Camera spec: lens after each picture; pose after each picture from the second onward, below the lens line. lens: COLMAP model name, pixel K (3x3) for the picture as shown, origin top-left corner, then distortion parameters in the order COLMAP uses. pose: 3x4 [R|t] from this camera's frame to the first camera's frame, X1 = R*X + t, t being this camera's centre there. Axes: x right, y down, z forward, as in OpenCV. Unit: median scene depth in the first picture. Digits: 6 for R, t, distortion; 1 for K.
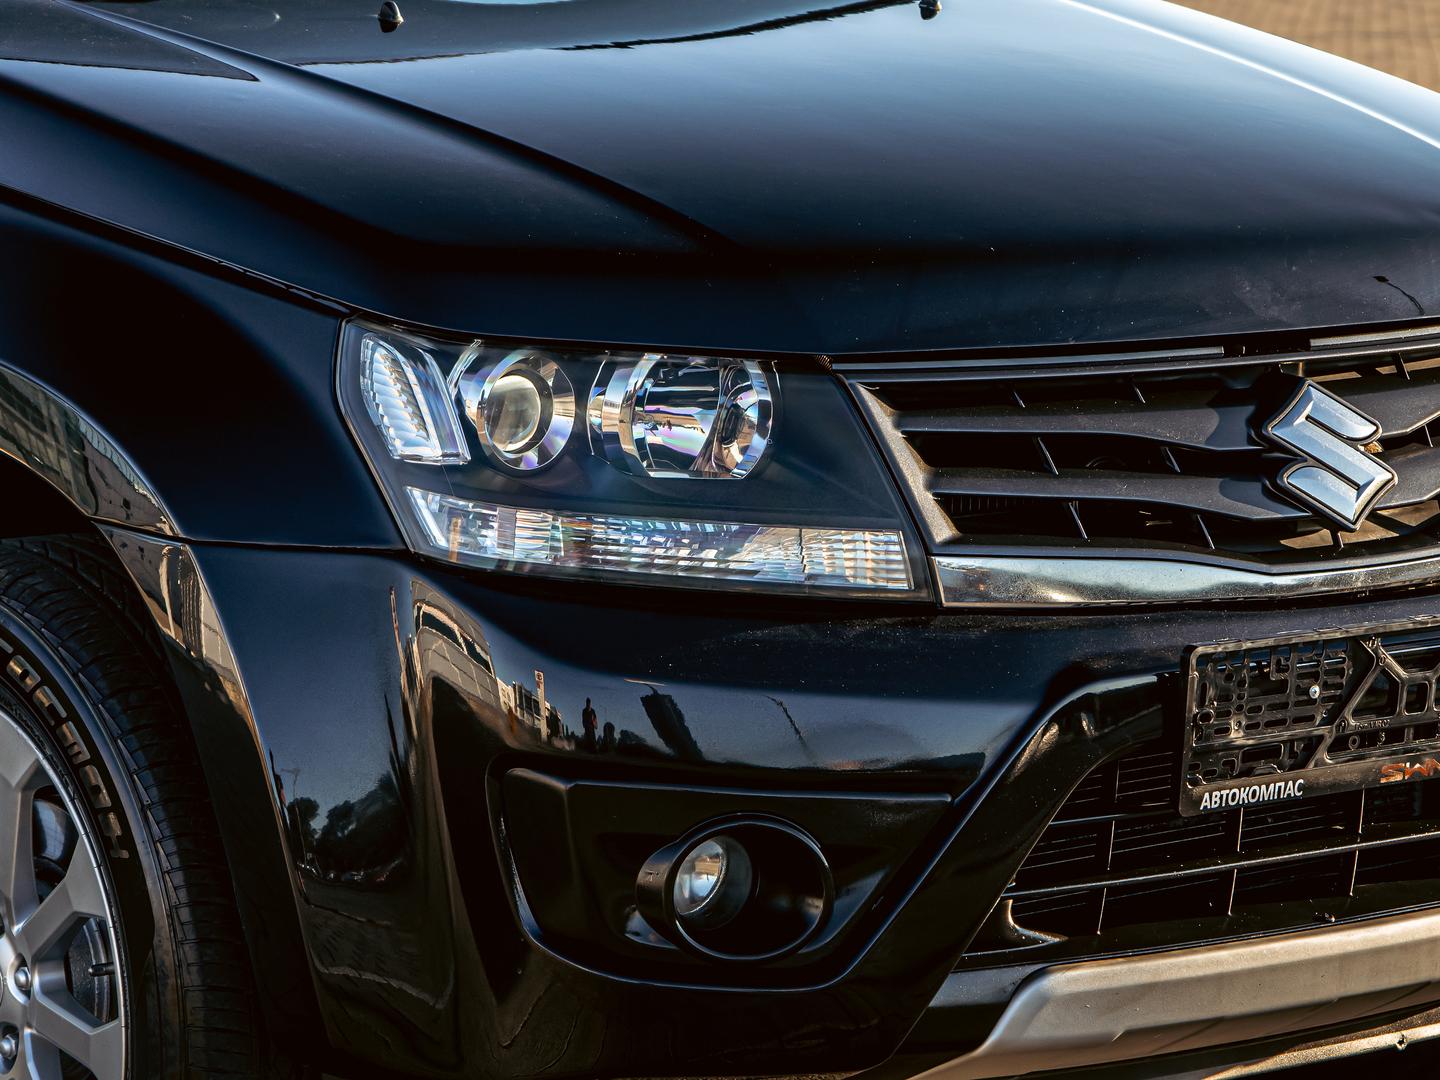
lens RADIAL K [[5764.7, 0, 720.0], [0, 5764.7, 540.0], [0, 0, 1]] dist [-0.037310, 0.342123]
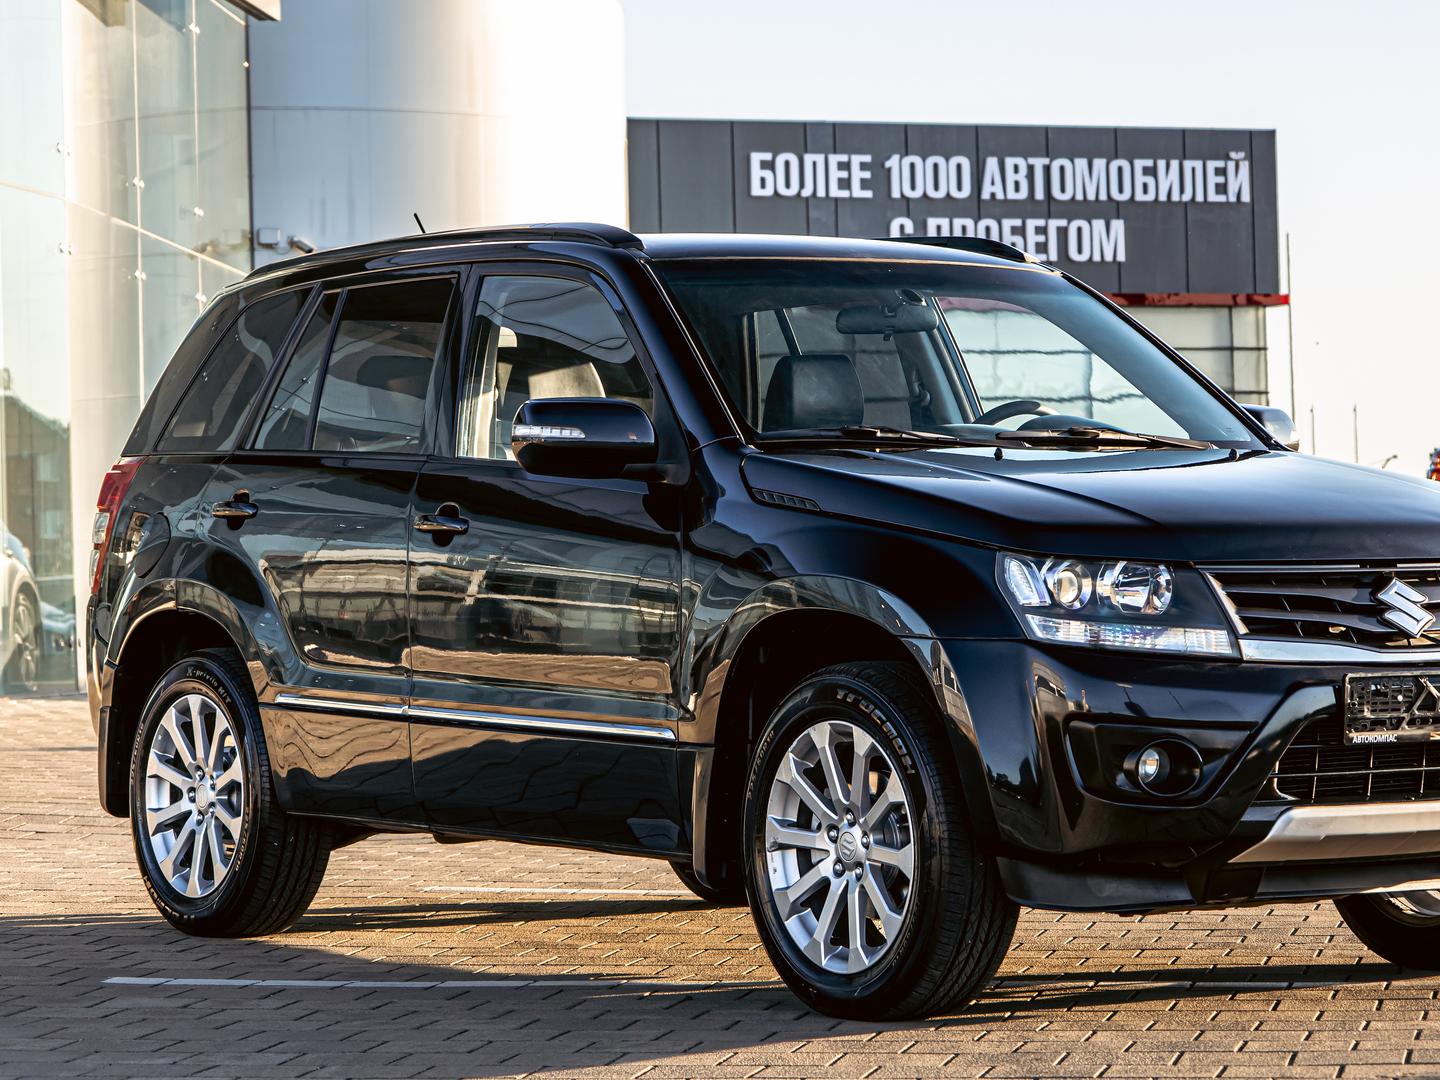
lens RADIAL K [[5764.7, 0, 720.0], [0, 5764.7, 540.0], [0, 0, 1]] dist [-0.037310, 0.342123]
pose [[0.997784, -0.030364, -0.059199, -0.037018], [0.020751, 0.987426, -0.156714, 0.339445], [0.063213, 0.155139, 0.985868, -1.437029]]
